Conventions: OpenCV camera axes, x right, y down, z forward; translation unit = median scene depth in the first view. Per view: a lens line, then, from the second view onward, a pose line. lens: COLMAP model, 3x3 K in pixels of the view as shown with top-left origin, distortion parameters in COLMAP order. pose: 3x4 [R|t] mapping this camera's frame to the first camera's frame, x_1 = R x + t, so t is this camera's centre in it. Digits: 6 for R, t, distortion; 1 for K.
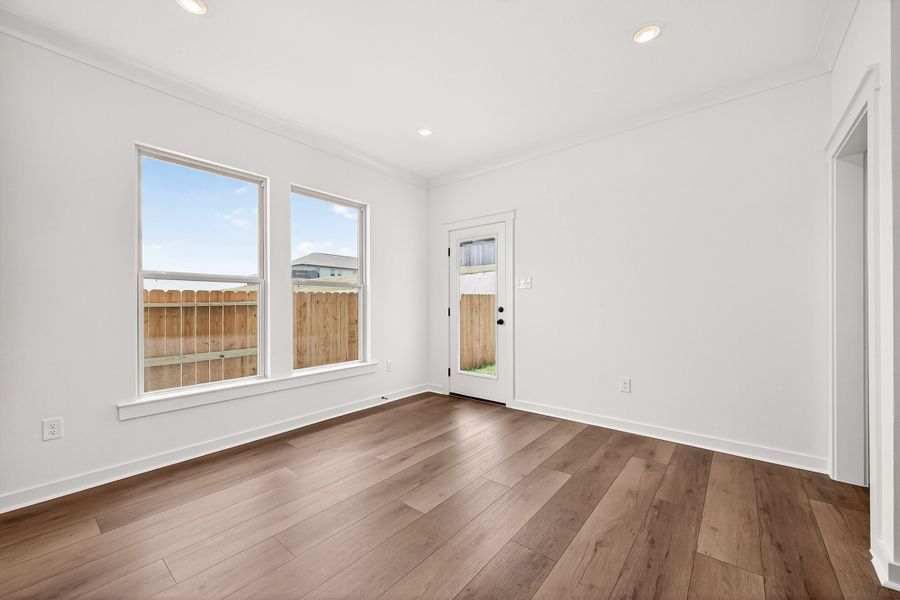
lens RADIAL K [[354.1, 0, 451.2], [0, 354.1, 301.0], [0, 0, 1]] dist [0.007797, -0.002589]
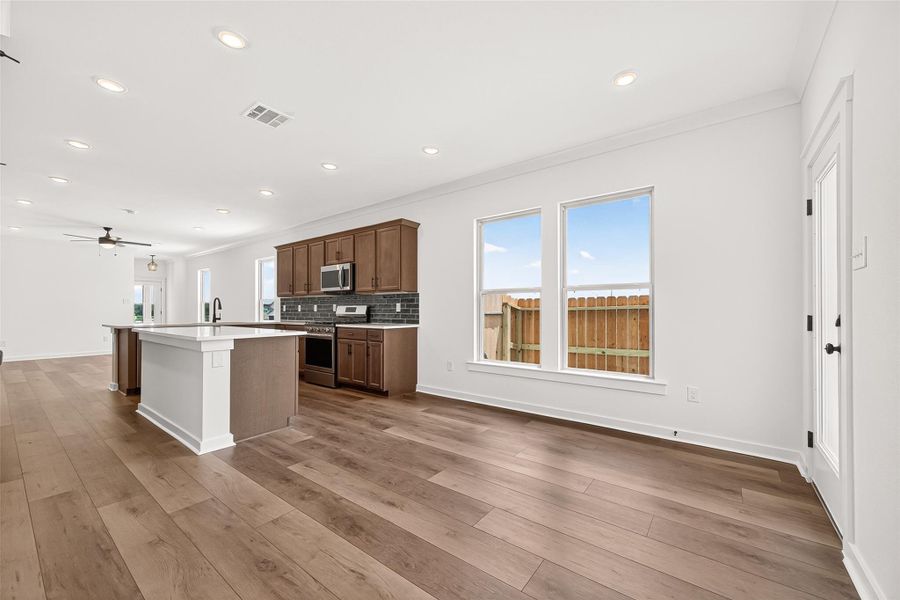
lens RADIAL K [[354.1, 0, 454.1], [0, 354.1, 308.7], [0, 0, 1]] dist [0.007797, -0.002589]
pose [[0.029310, 0.004550, -0.999560, 0.553545], [0.011631, 0.999920, 0.004893, -0.001602], [0.999503, -0.011769, 0.029255, 0.508065]]
